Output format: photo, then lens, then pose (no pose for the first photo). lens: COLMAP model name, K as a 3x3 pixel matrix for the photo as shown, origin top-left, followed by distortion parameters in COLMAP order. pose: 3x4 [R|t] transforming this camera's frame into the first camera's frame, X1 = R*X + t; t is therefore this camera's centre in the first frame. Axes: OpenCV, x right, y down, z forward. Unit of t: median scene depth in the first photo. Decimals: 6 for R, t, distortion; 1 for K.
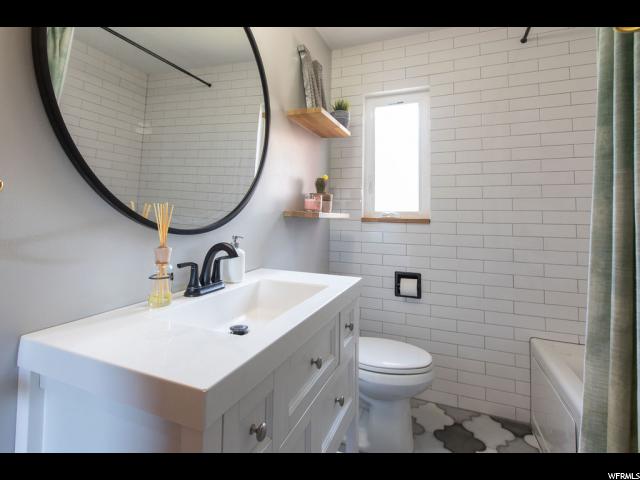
lens RADIAL K [[304.3, 0, 317.6], [0, 304.3, 213.5], [0, 0, 1]] dist [-0.000620, 0.000124]
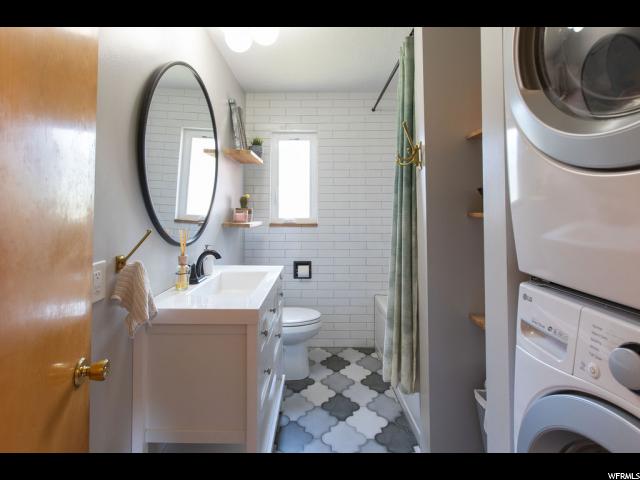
lens RADIAL K [[313.8, 0, 317.0], [0, 313.8, 237.1], [0, 0, 1]] dist [-0.000904, -0.000357]
pose [[0.919245, -0.043685, 0.391254, -0.220450], [0.003015, 0.994576, 0.103965, -0.073757], [-0.393674, -0.094390, 0.914391, -0.373220]]
